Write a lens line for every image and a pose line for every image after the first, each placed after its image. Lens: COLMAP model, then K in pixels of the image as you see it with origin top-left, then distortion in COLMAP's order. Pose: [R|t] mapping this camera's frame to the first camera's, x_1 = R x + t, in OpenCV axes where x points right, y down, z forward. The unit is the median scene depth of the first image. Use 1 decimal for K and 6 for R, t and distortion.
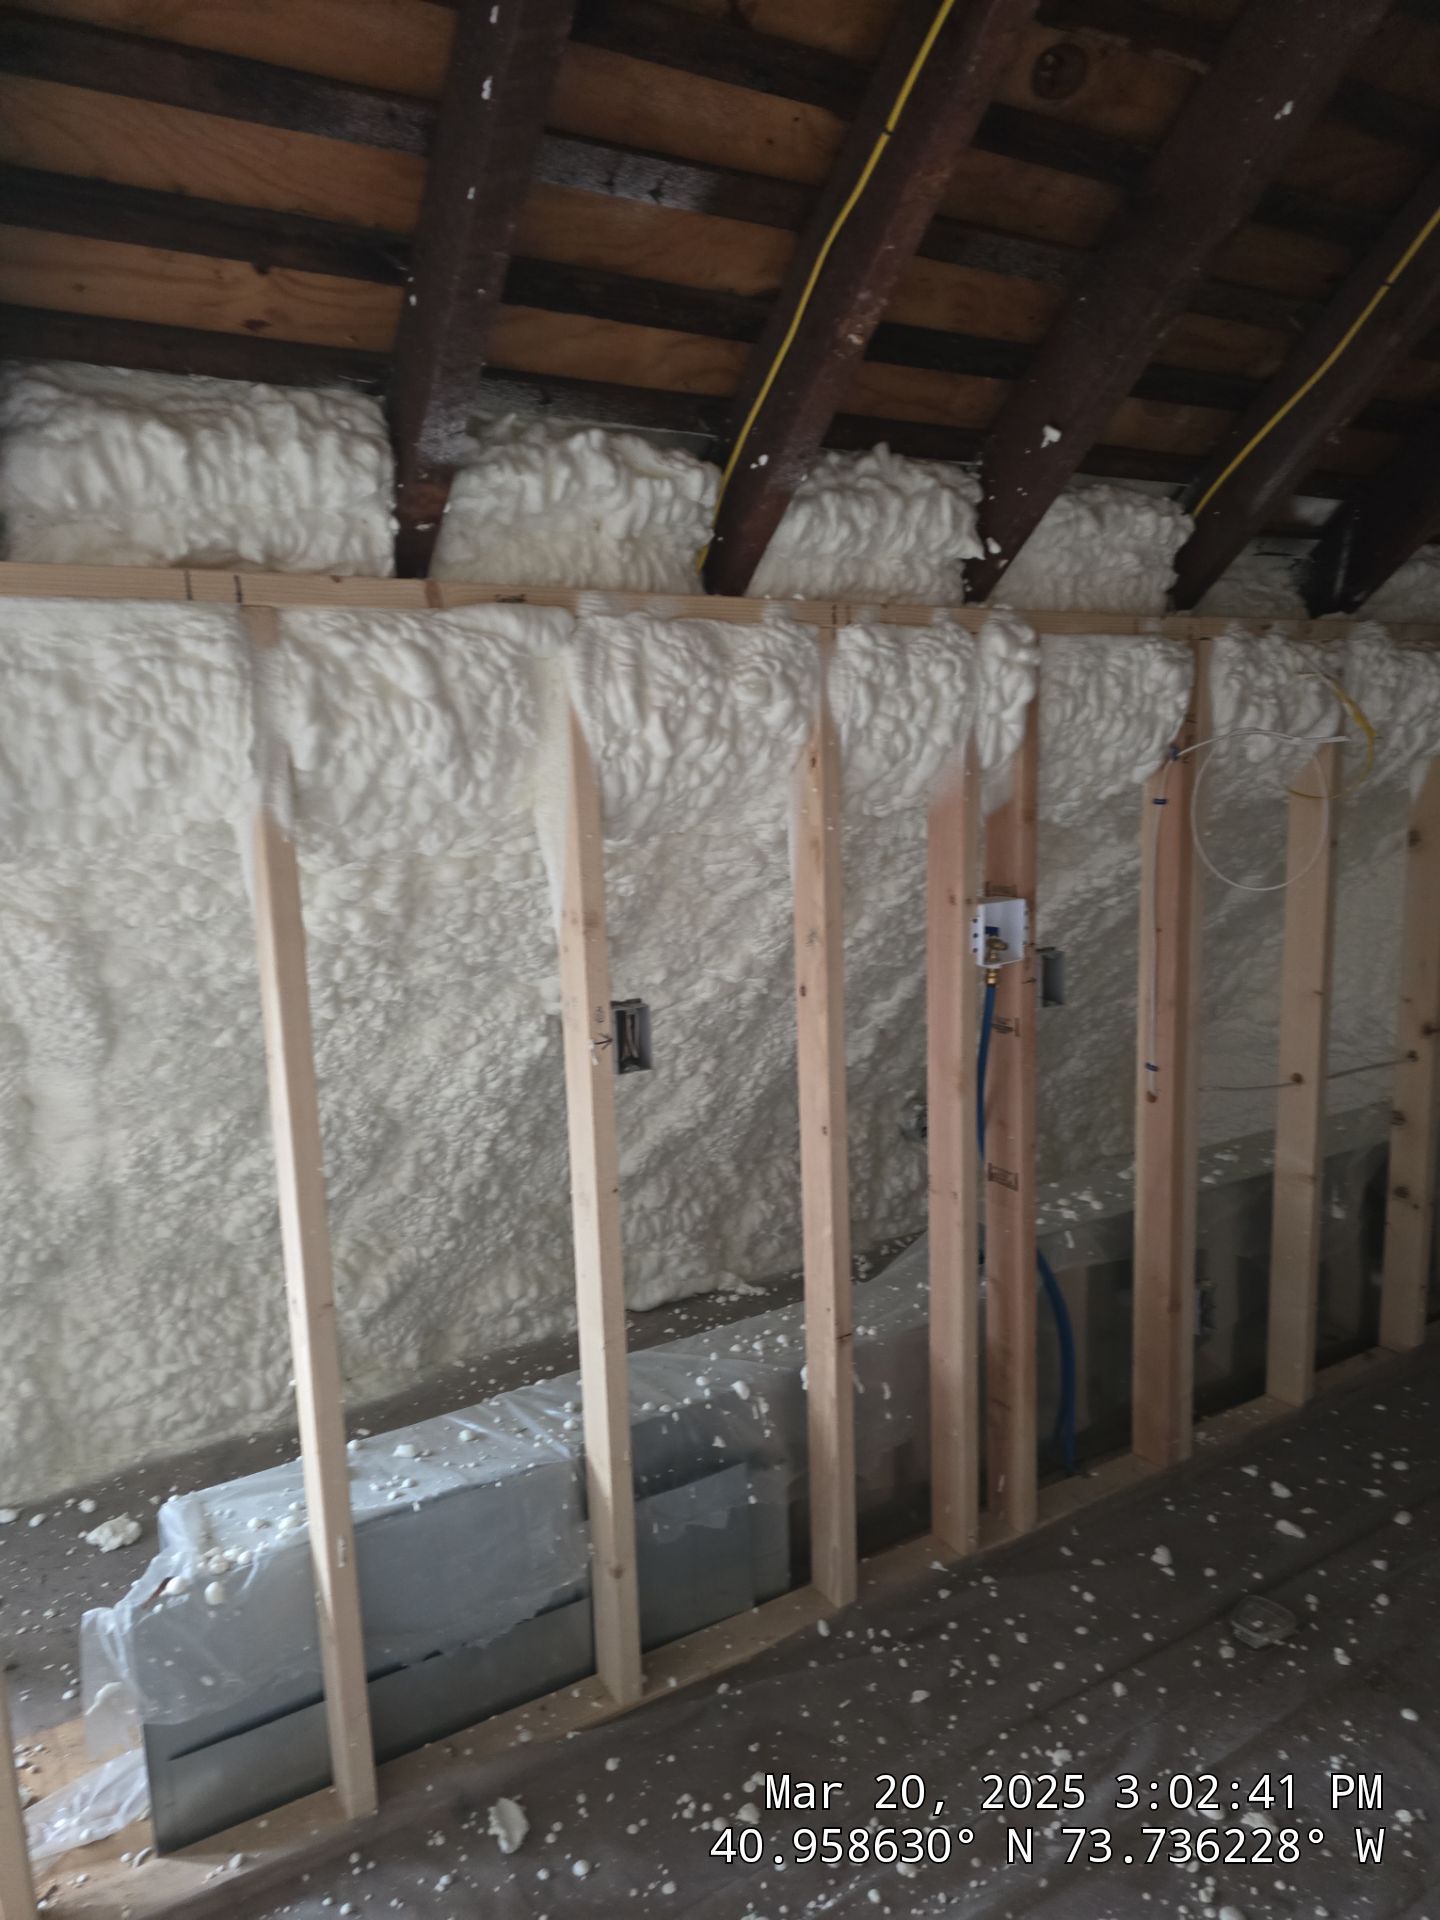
lens RADIAL K [[1279.3, 0, 717.9], [0, 1279.3, 976.9], [0, 0, 1]] dist [0.077457, -0.076504]
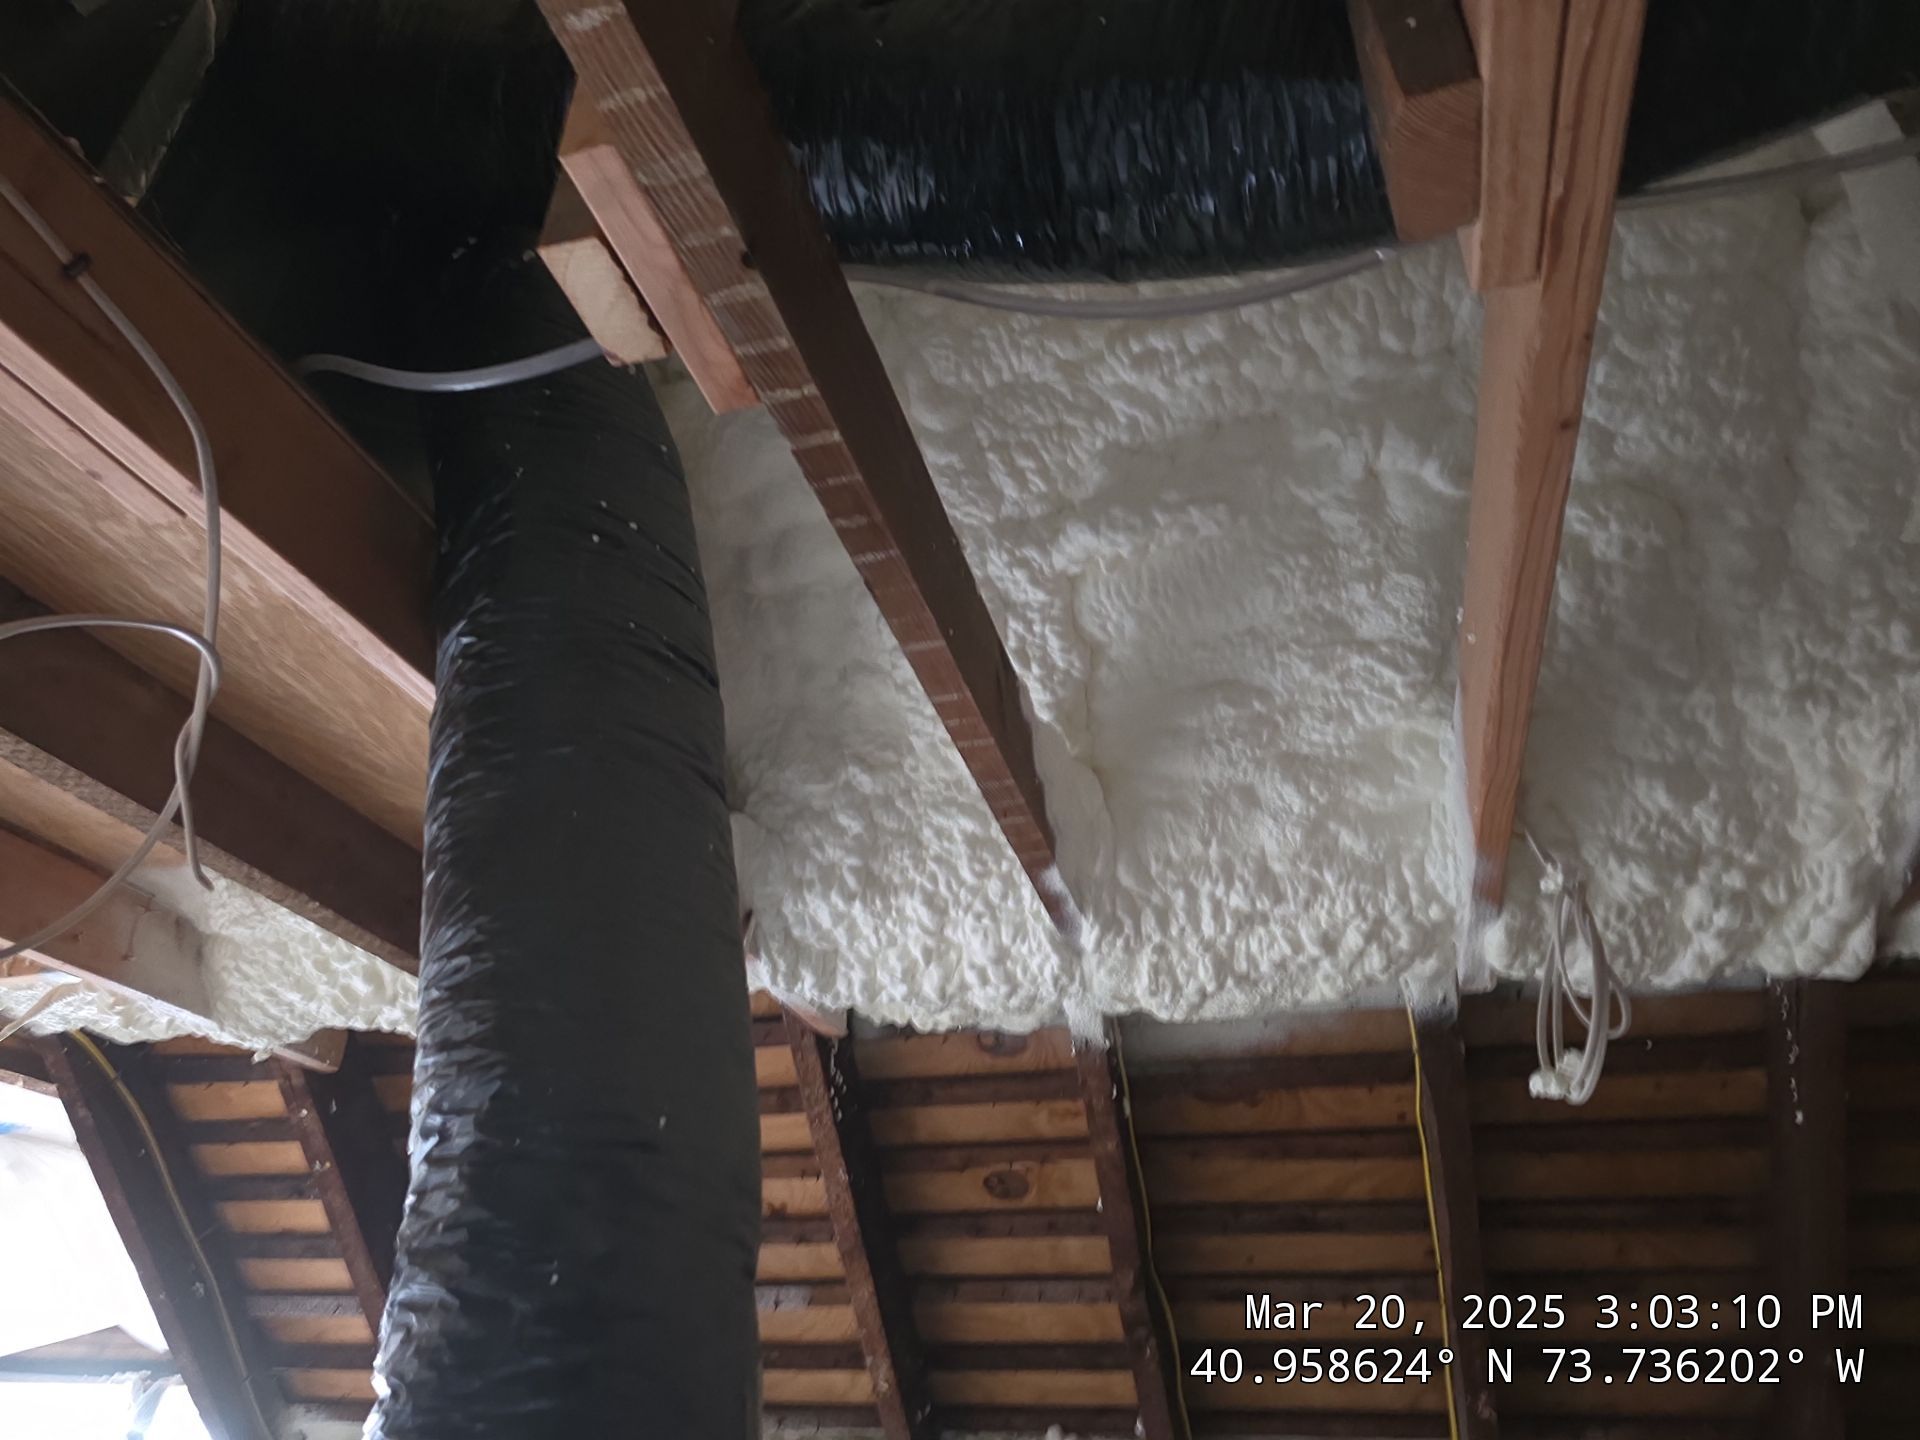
lens RADIAL K [[1279.3, 0, 971.6], [0, 1279.3, 723.1], [0, 0, 1]] dist [0.077457, -0.076504]
pose [[0.690975, -0.333022, -0.641599, 1.259094], [-0.171526, 0.786681, -0.593053, -0.221624], [0.702234, 0.519836, 0.486455, -0.005850]]
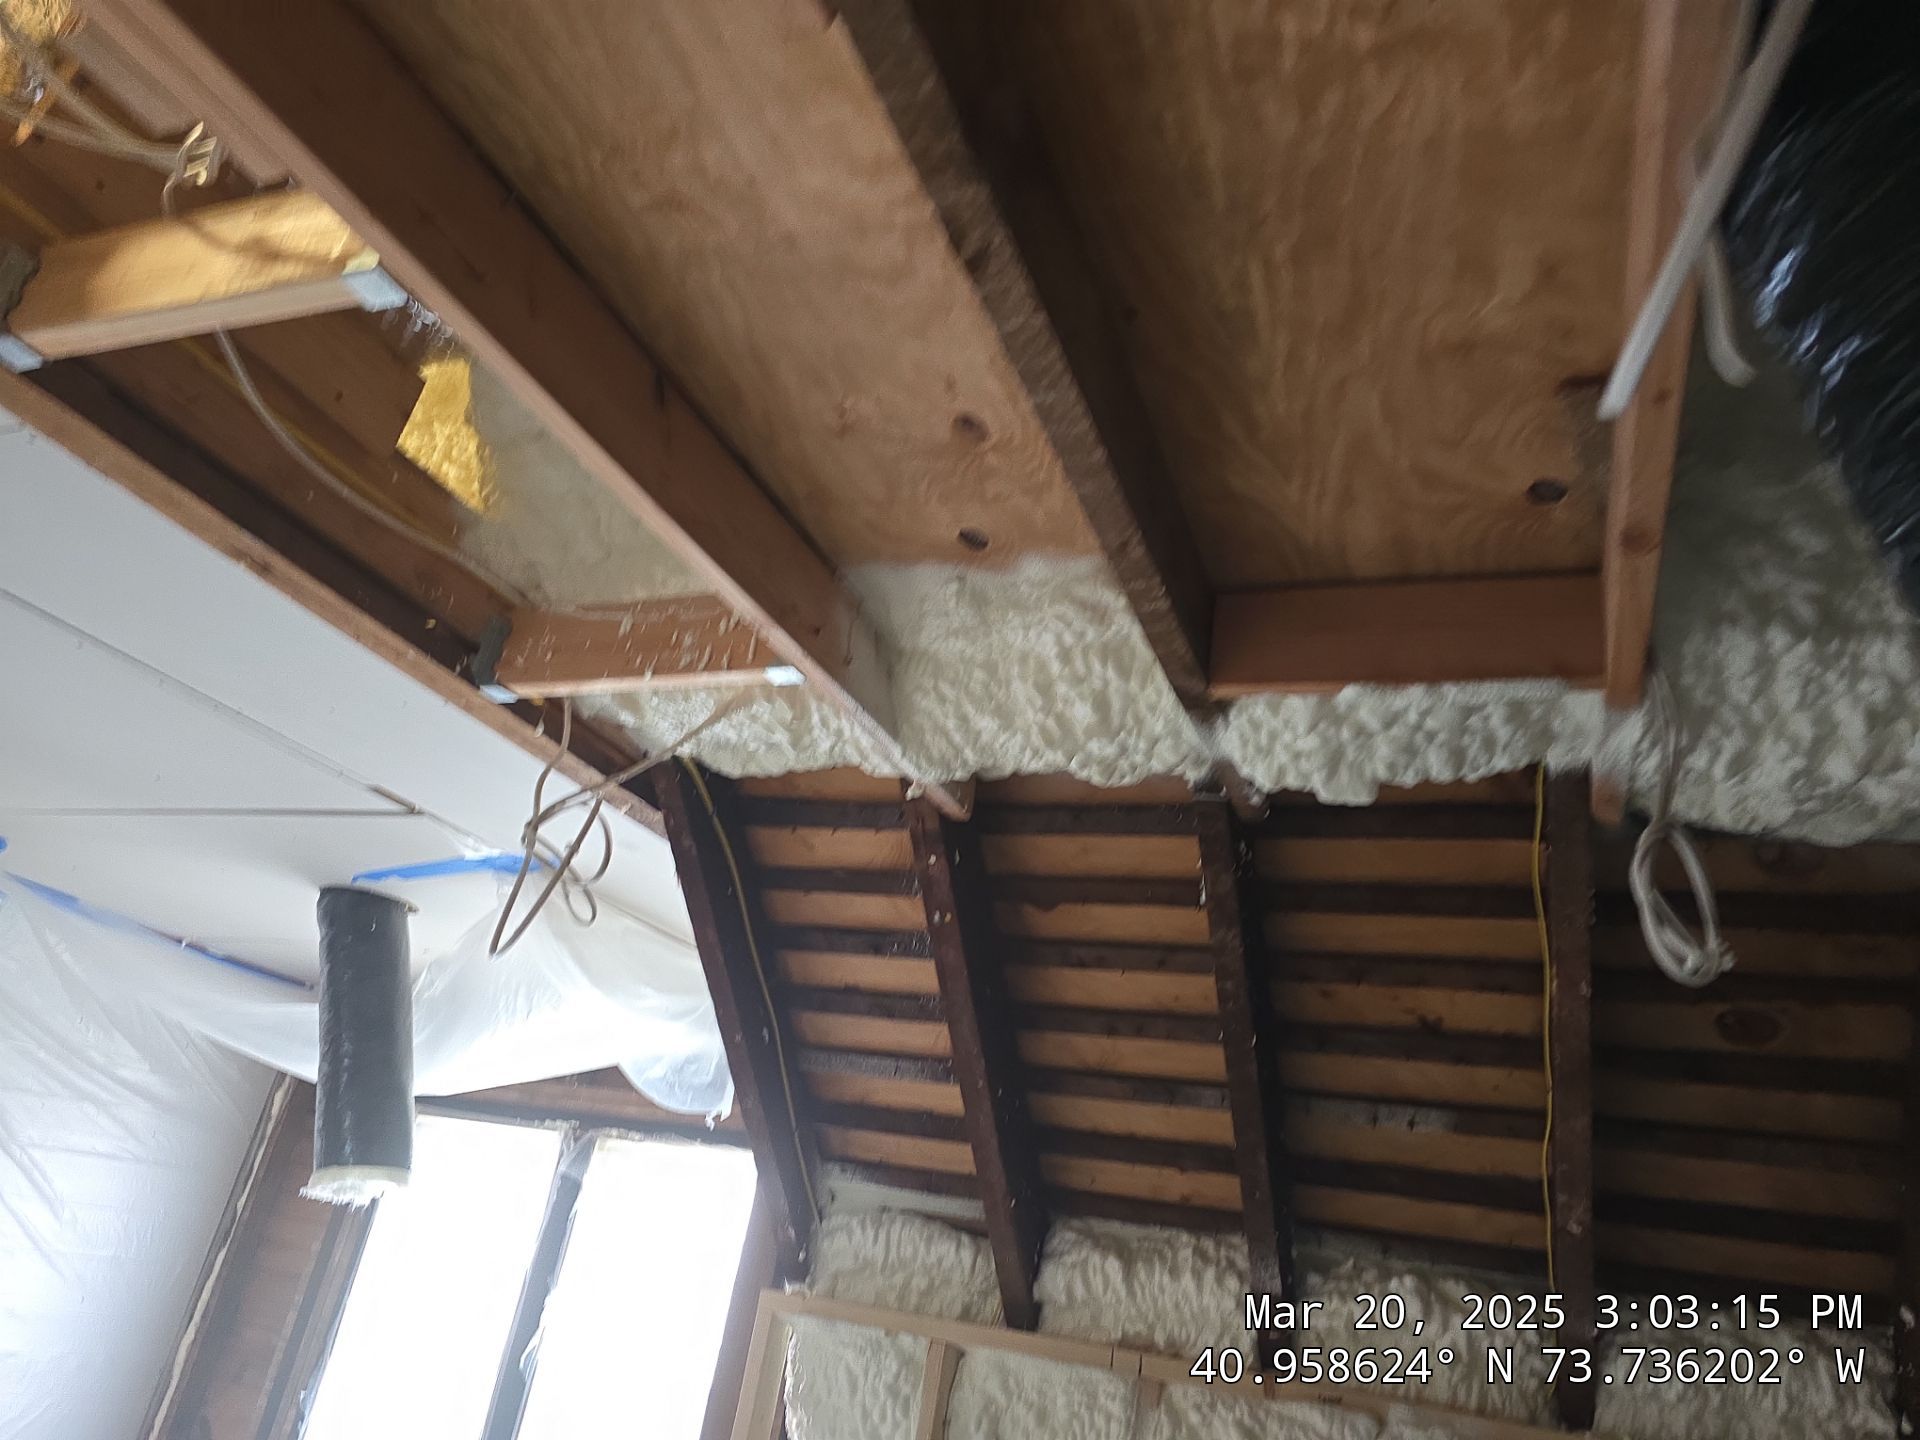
lens RADIAL K [[1279.3, 0, 971.6], [0, 1279.3, 723.1], [0, 0, 1]] dist [0.077457, -0.076504]
pose [[0.603056, -0.221930, -0.766205, 0.781327], [-0.310958, 0.819132, -0.482005, -0.099601], [0.734594, 0.528933, 0.424972, -0.206323]]
